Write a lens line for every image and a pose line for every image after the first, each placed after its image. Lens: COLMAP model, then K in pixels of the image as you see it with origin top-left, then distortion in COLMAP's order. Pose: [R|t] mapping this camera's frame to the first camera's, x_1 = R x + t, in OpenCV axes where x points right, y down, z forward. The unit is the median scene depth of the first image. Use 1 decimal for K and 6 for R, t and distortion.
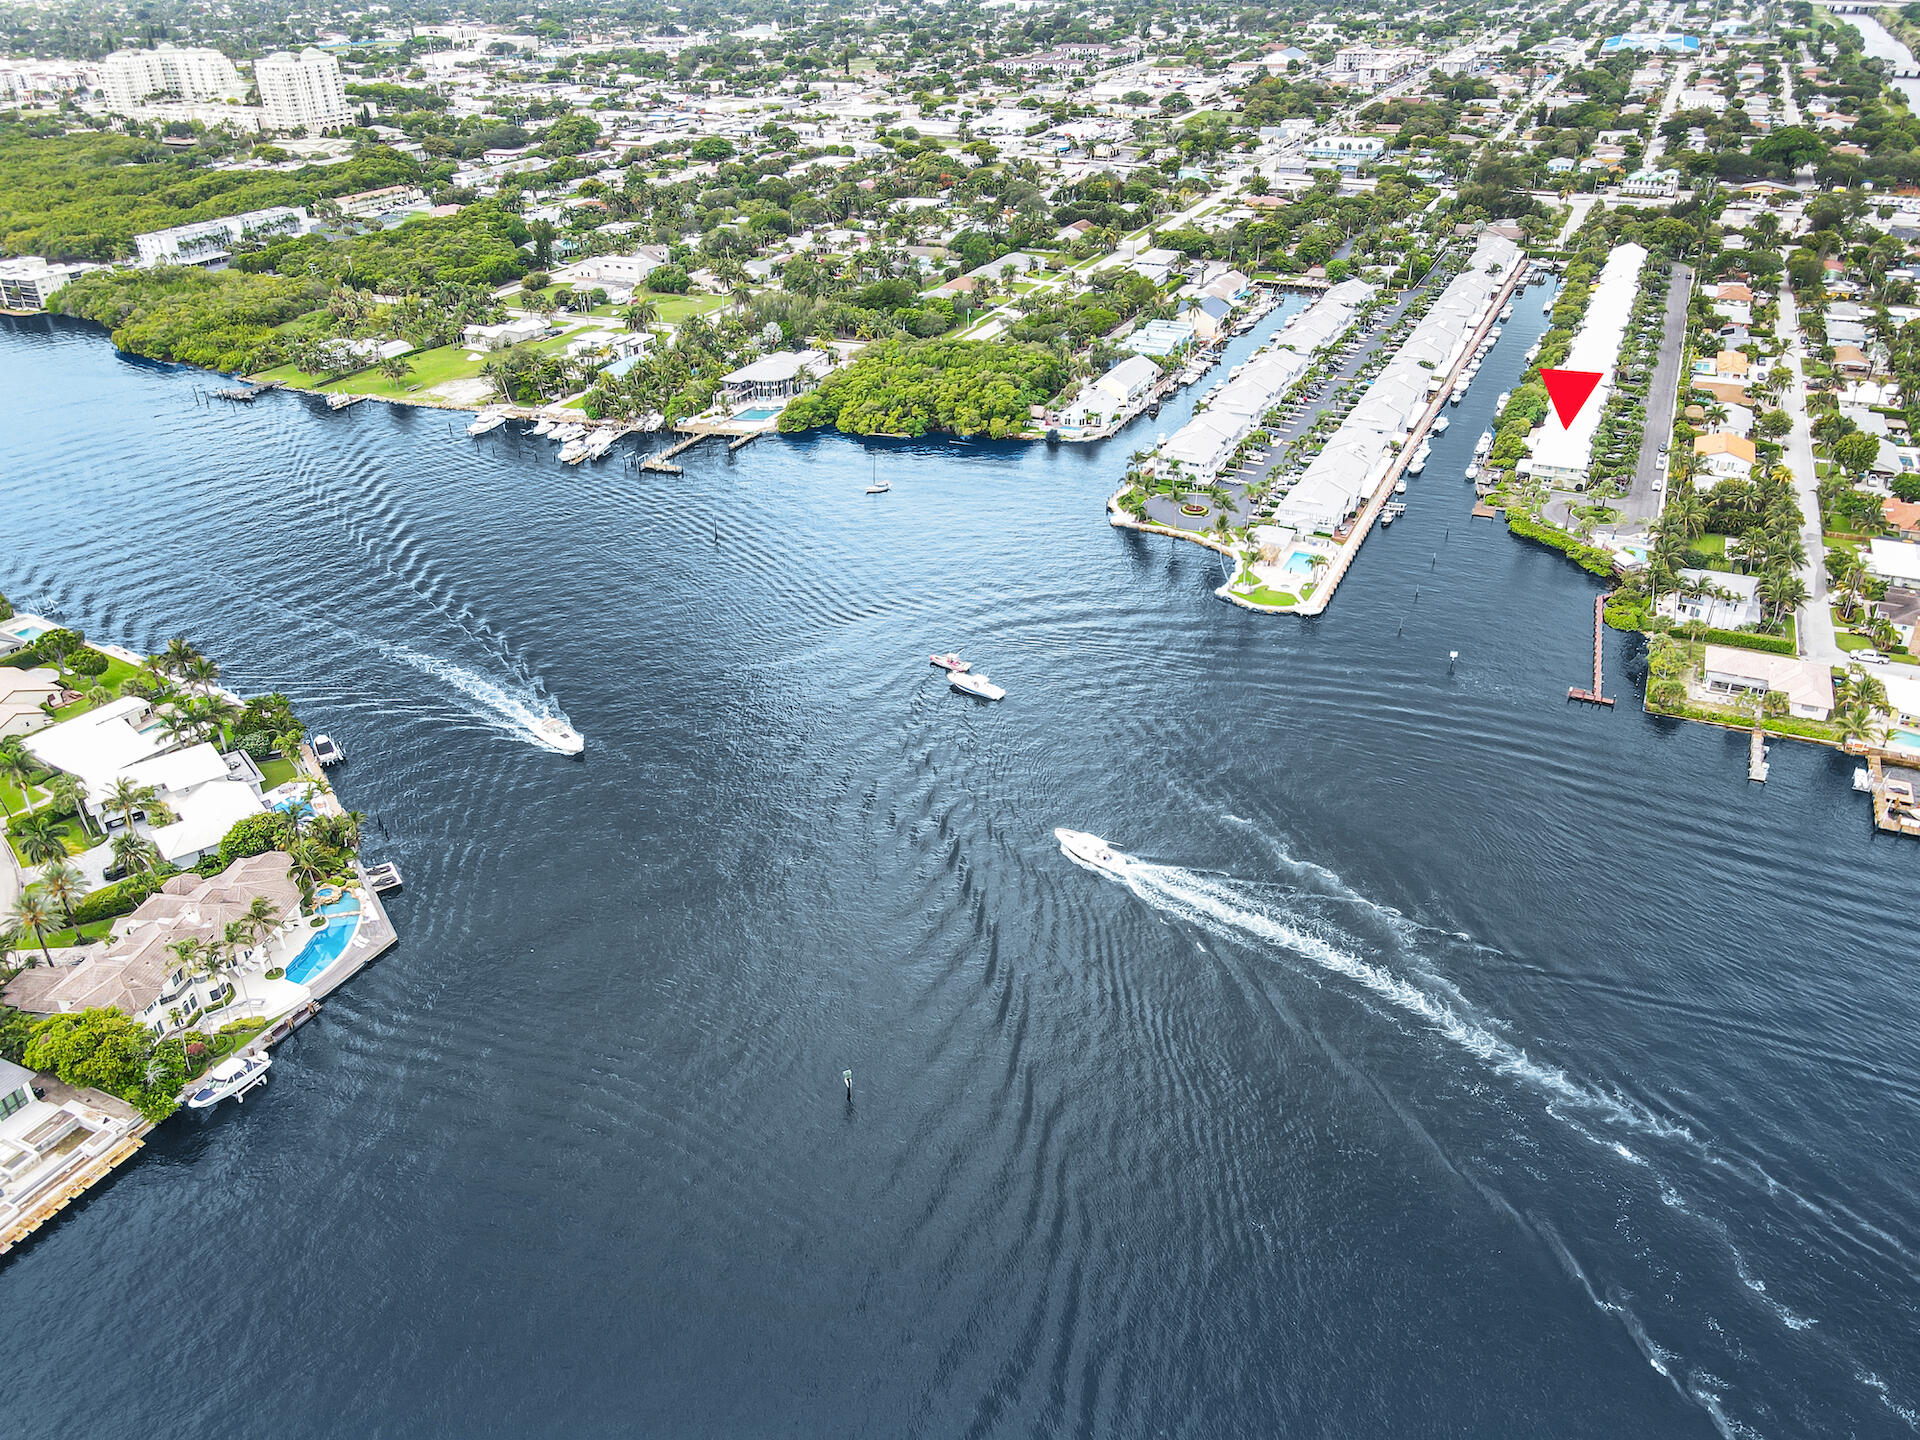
lens RADIAL K [[1373.4, 0, 960.0], [0, 1373.4, 720.0], [0, 0, 1]] dist [0.002221, 0.025799]
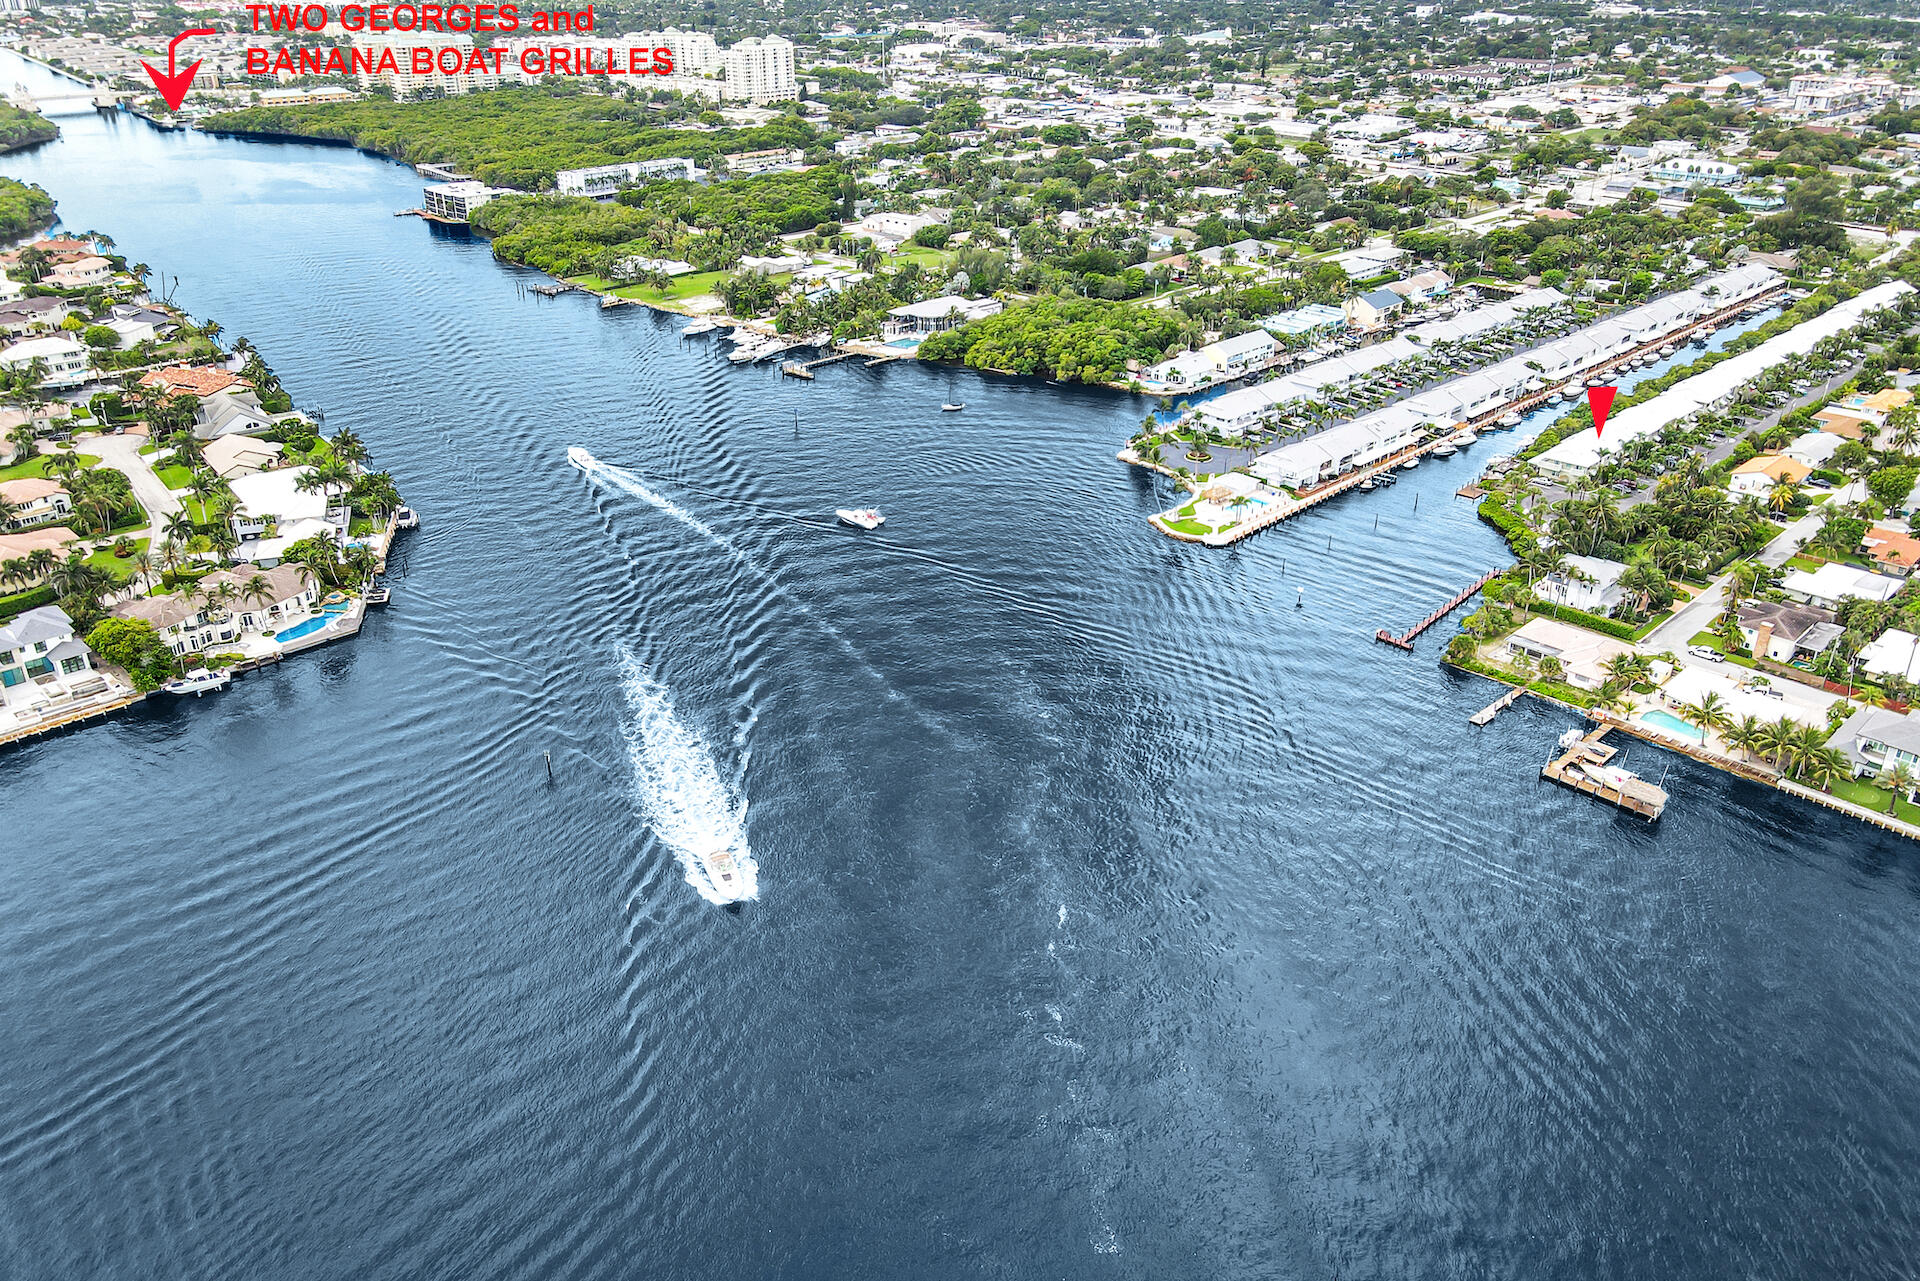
lens RADIAL K [[1388.0, 0, 960.0], [0, 1388.0, 640.5], [0, 0, 1]] dist [0.001897, 0.029621]
pose [[0.940651, 0.168011, -0.294871, 0.267694], [-0.184003, 0.982551, -0.027142, 0.043724], [0.285165, 0.079788, 0.955152, -0.076508]]
